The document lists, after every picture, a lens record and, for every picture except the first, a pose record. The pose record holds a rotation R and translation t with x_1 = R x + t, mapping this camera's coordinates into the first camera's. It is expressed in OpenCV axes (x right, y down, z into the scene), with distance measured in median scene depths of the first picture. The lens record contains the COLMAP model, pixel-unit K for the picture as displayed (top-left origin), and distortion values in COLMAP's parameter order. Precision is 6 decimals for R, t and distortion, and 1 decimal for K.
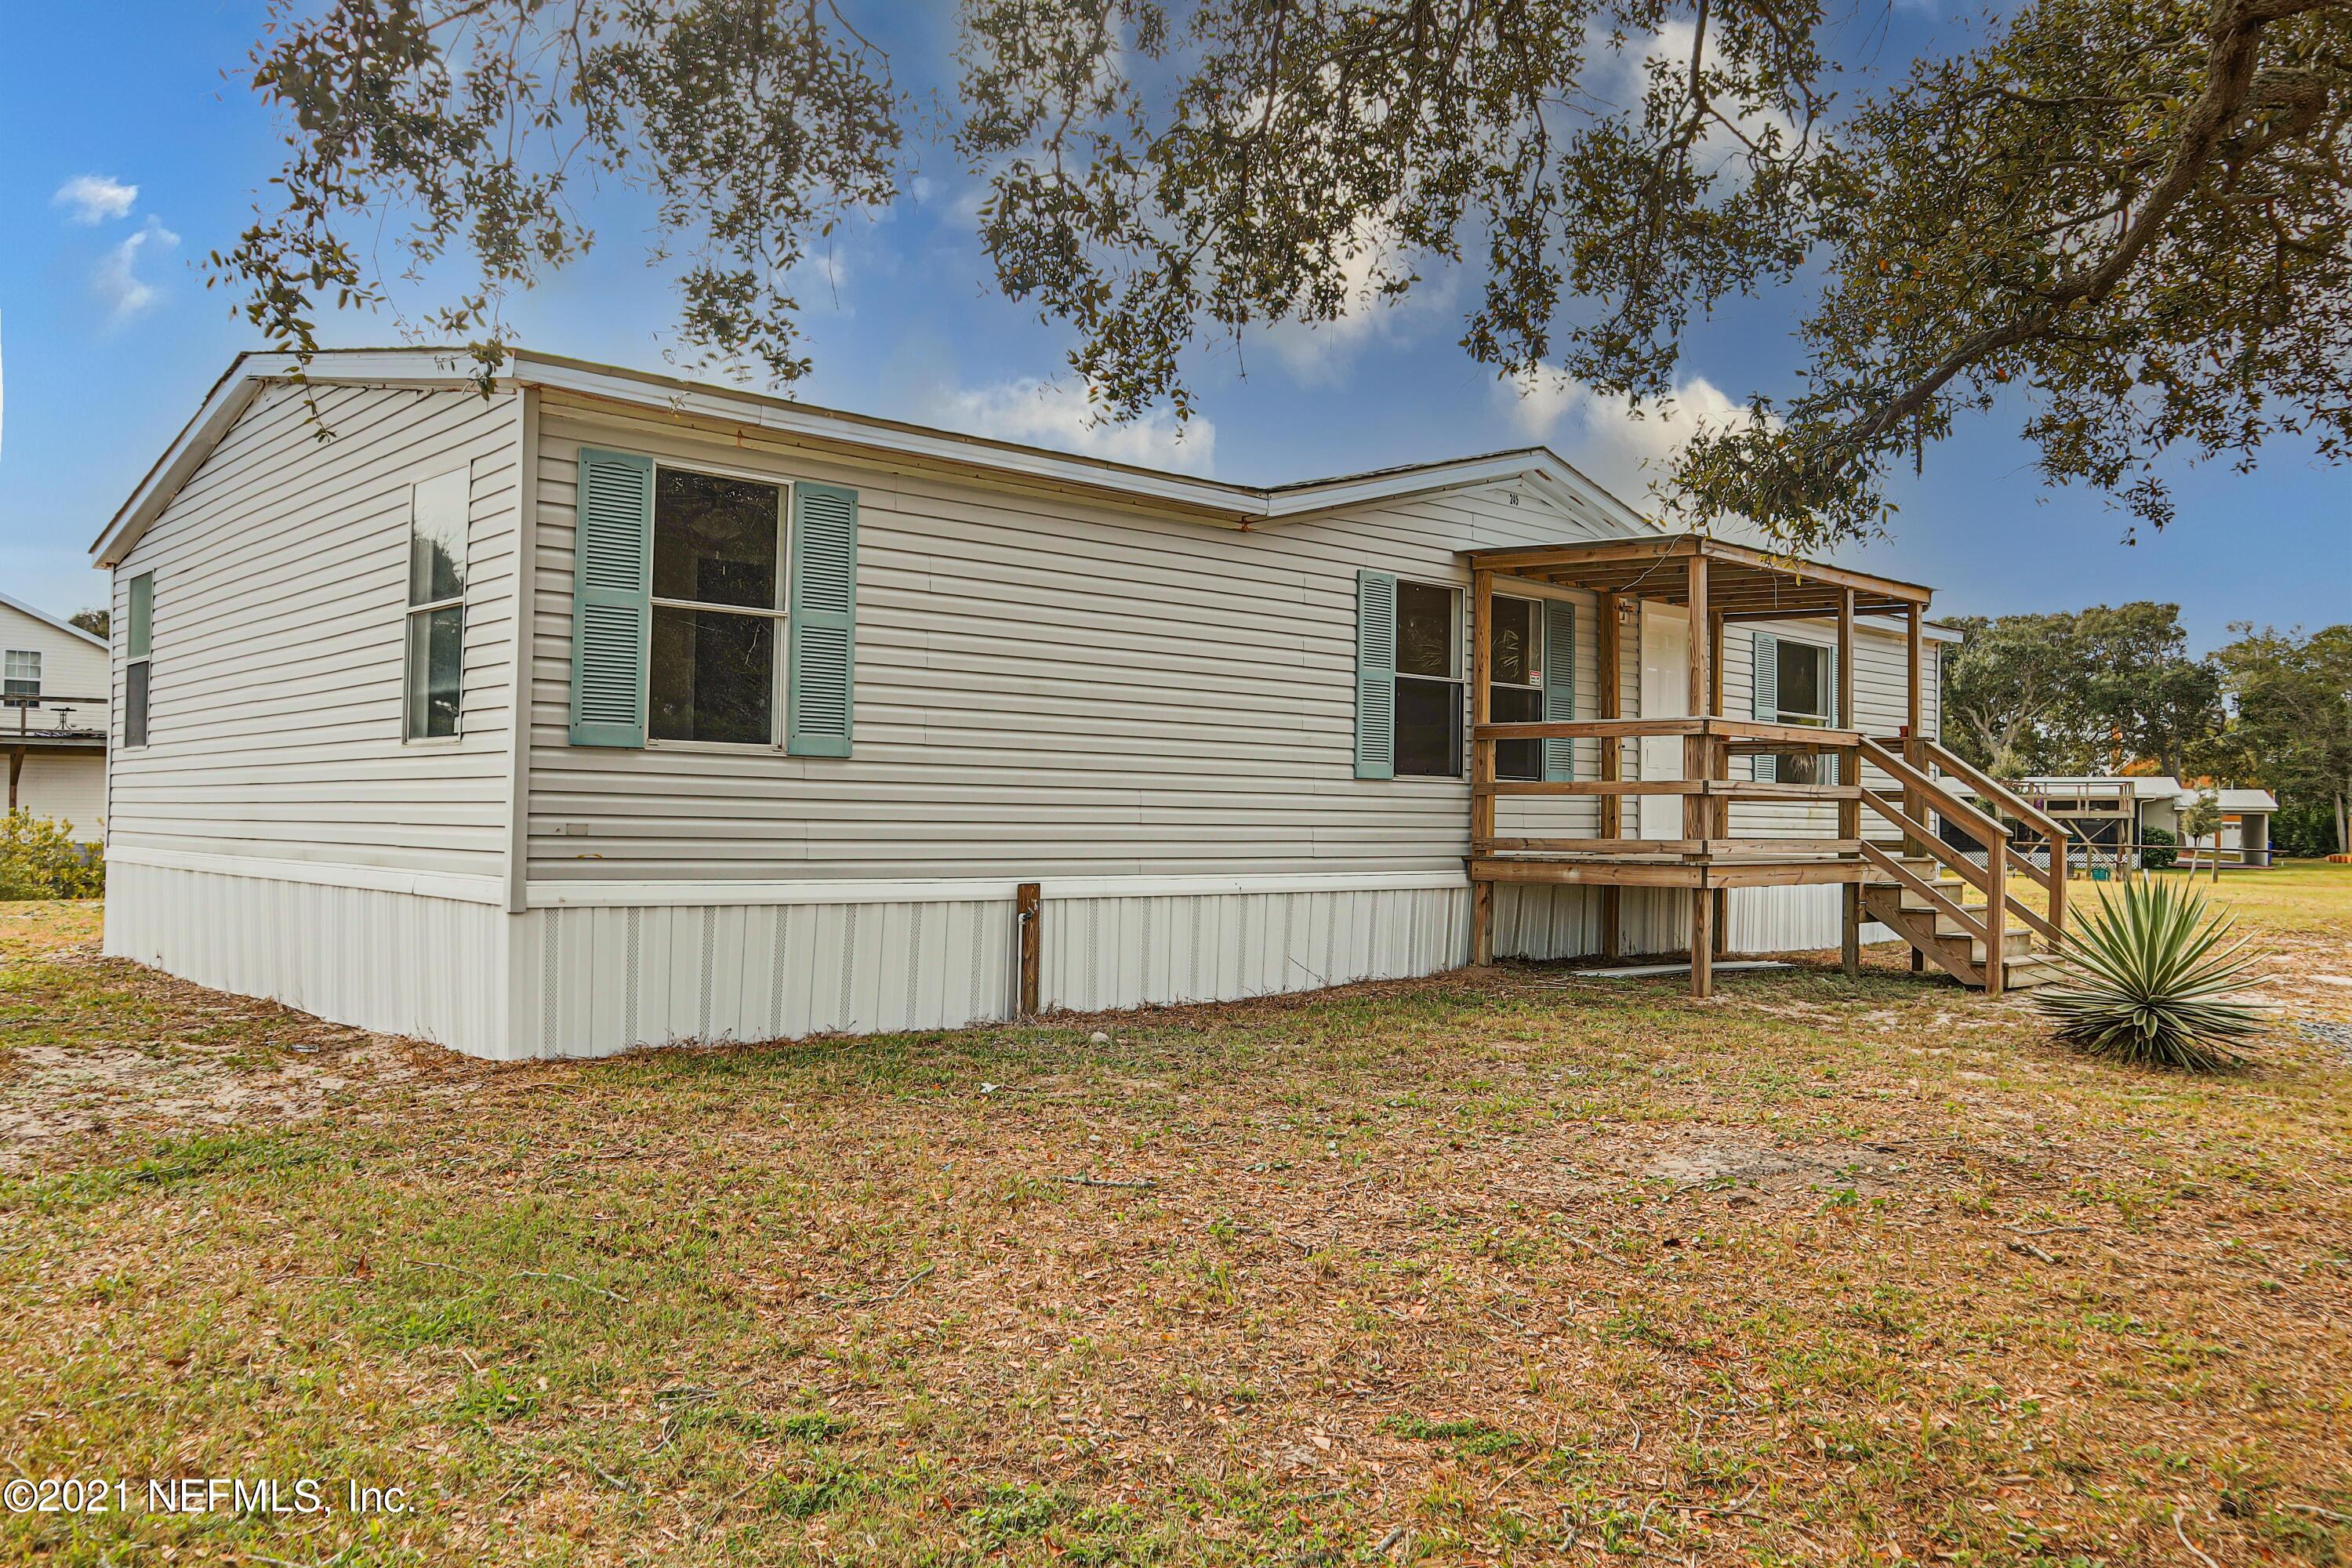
lens RADIAL K [[1786.9, 0, 1174.3], [0, 1786.9, 822.5], [0, 0, 1]] dist [-0.068374, 0.002784]
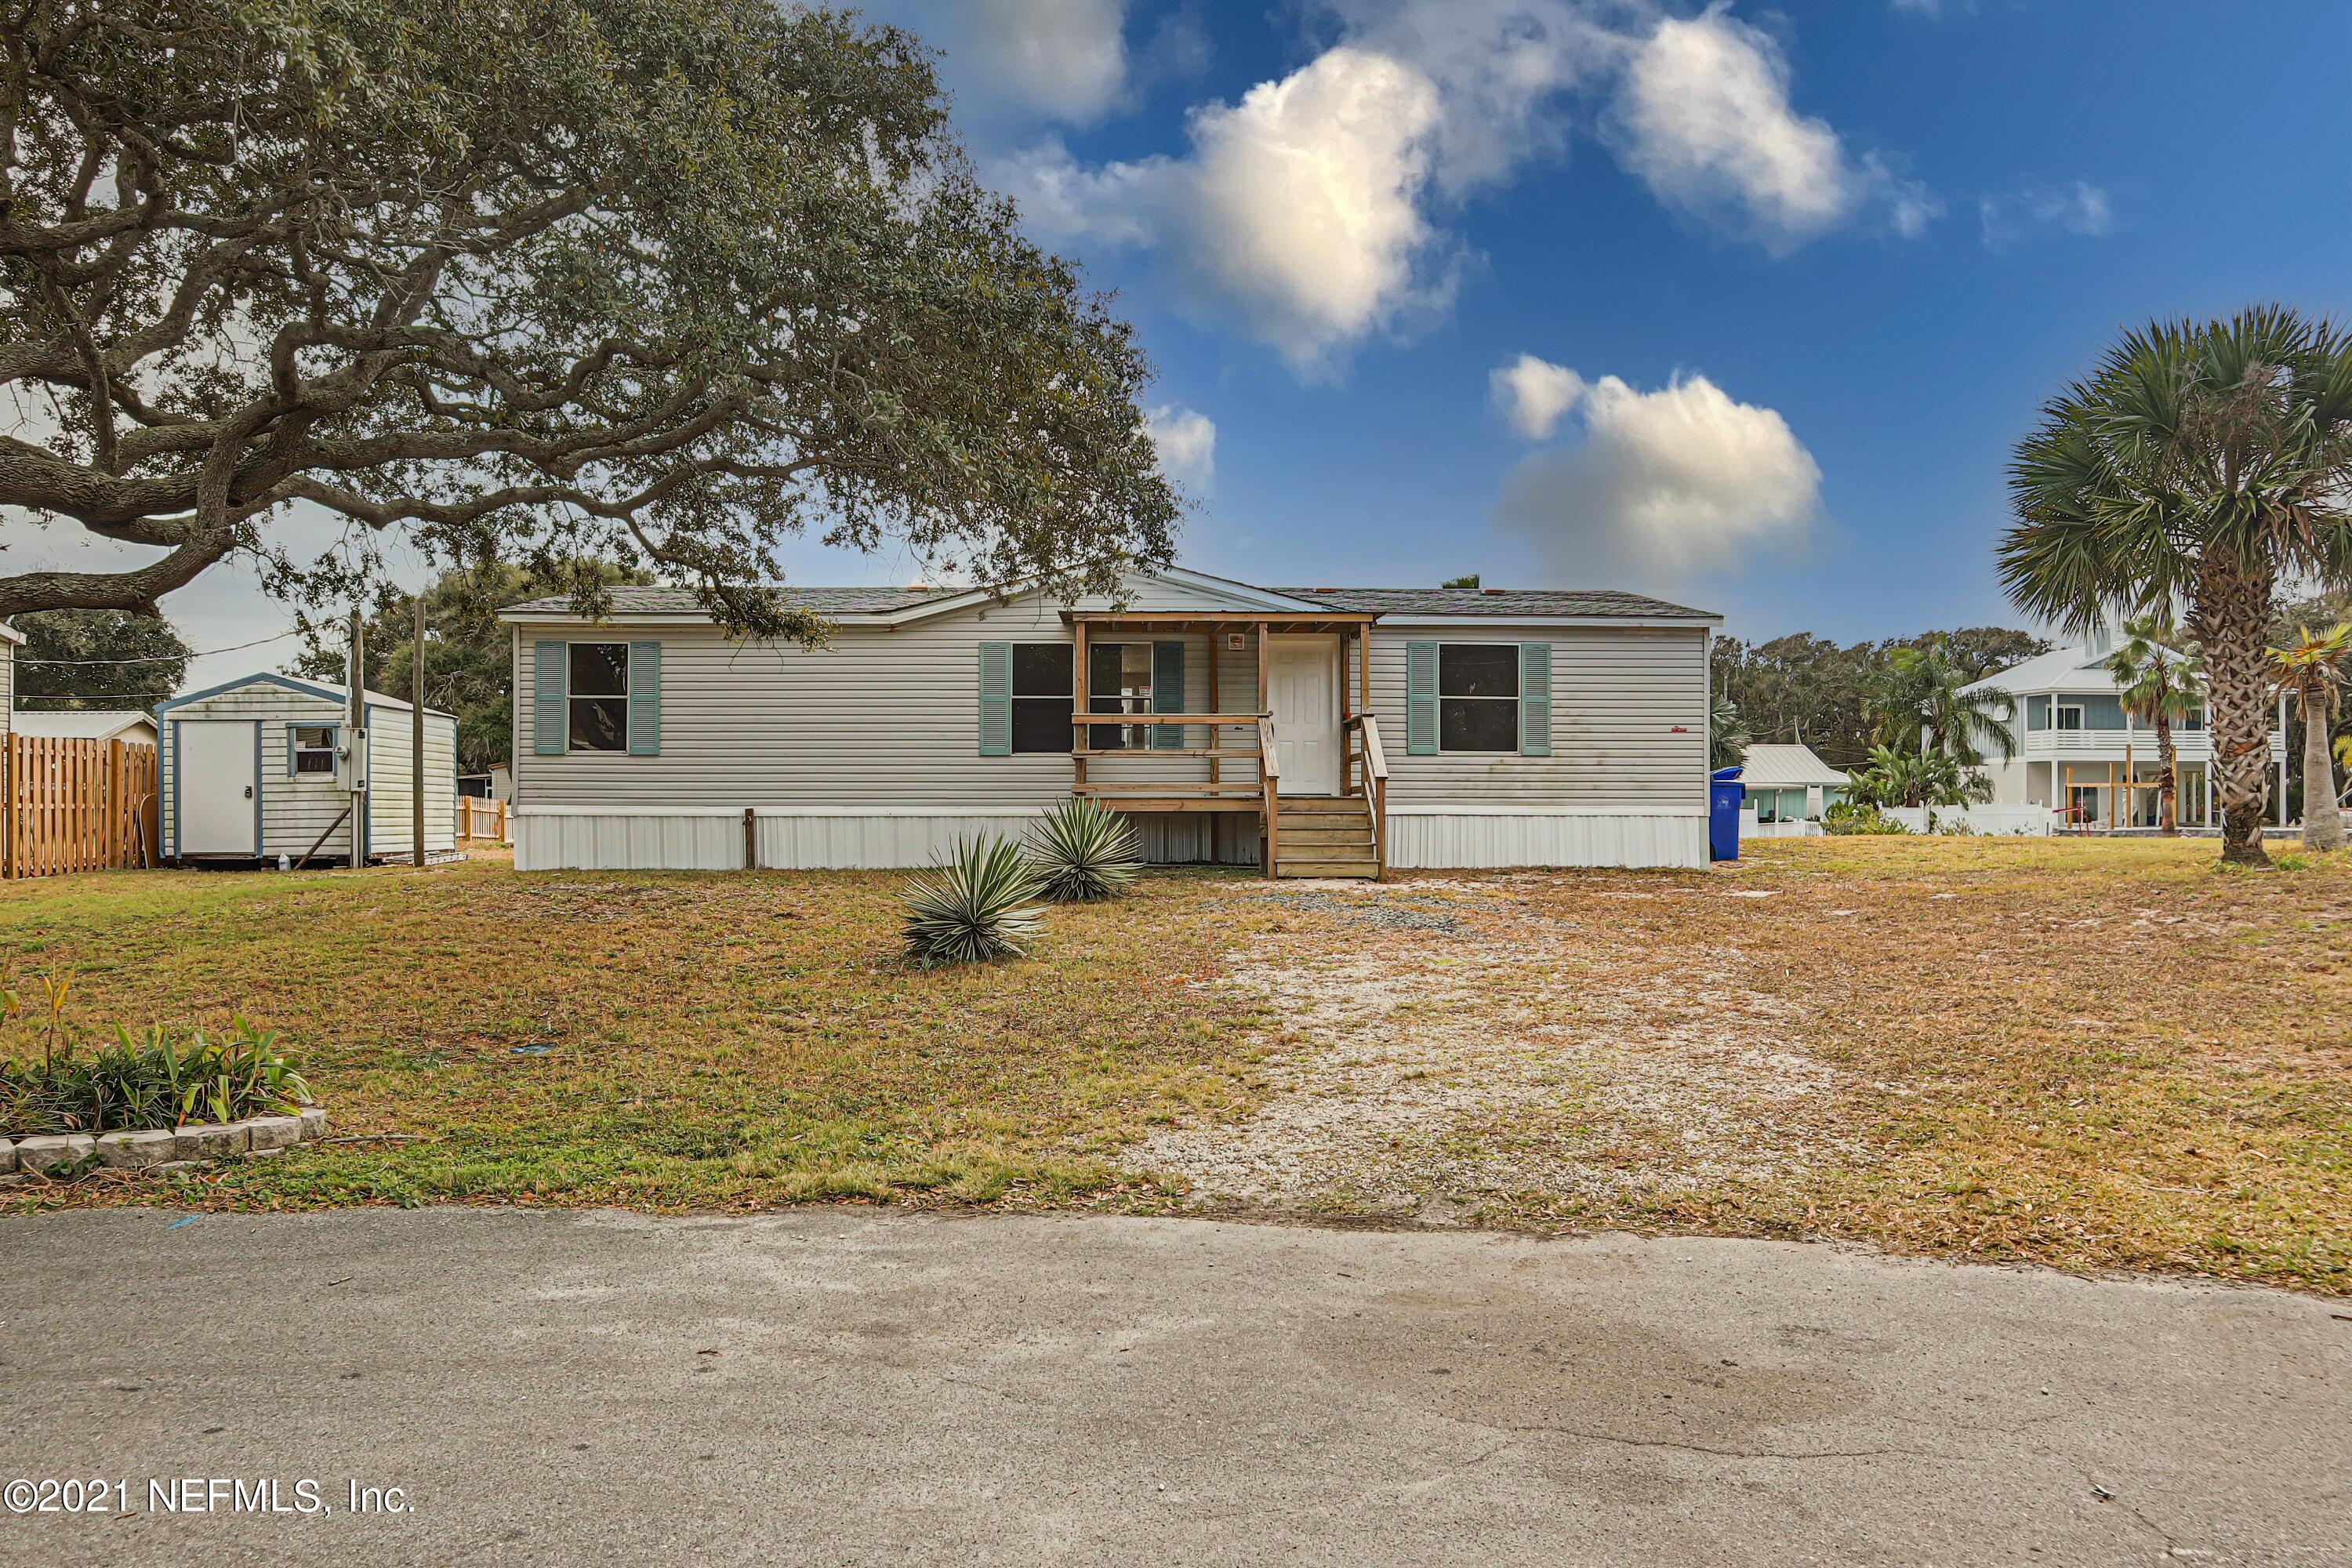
lens RADIAL K [[1786.9, 0, 1174.3], [0, 1786.9, 822.5], [0, 0, 1]] dist [-0.068374, 0.002784]
pose [[0.756048, -0.007556, -0.654473, 1.449185], [0.009092, 0.999958, -0.001041, 0.047601], [0.654453, -0.005164, 0.756085, -0.260035]]
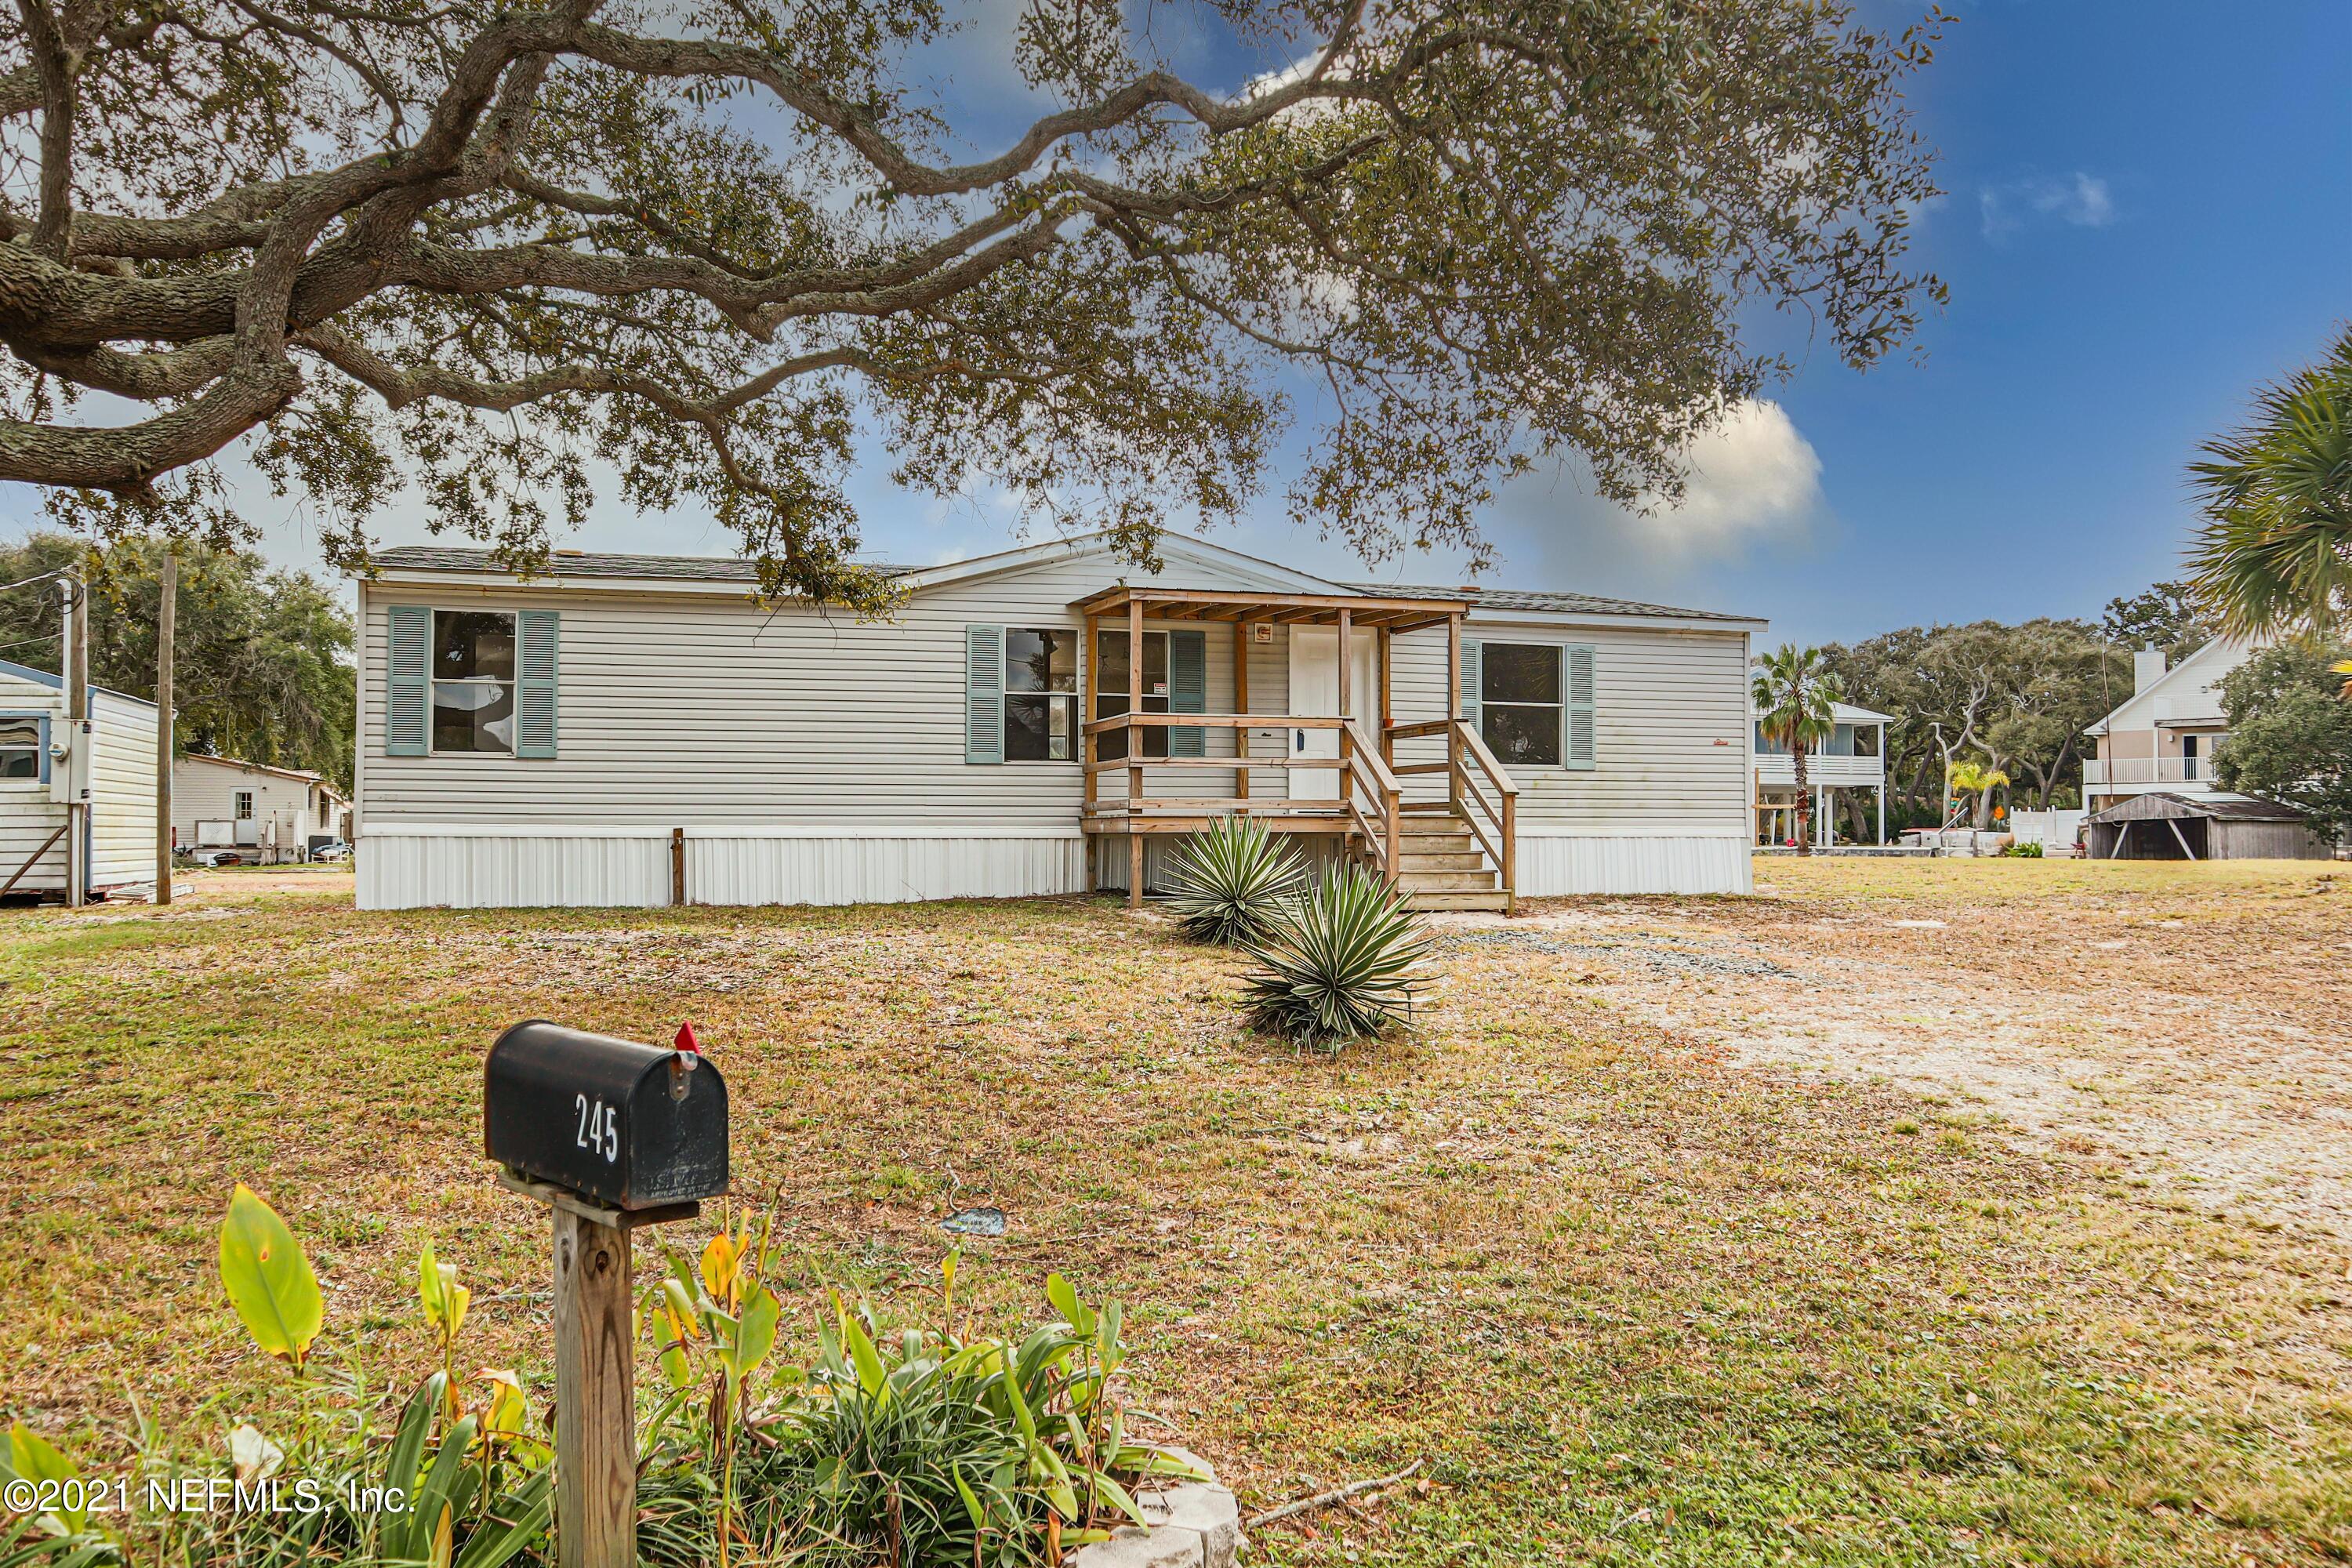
lens RADIAL K [[1786.9, 0, 1174.3], [0, 1786.9, 822.5], [0, 0, 1]] dist [-0.068374, 0.002784]
pose [[0.894338, -0.012834, -0.447208, 0.920875], [0.009703, 0.999910, -0.009292, 0.040269], [0.447287, 0.003971, 0.894382, -0.261858]]
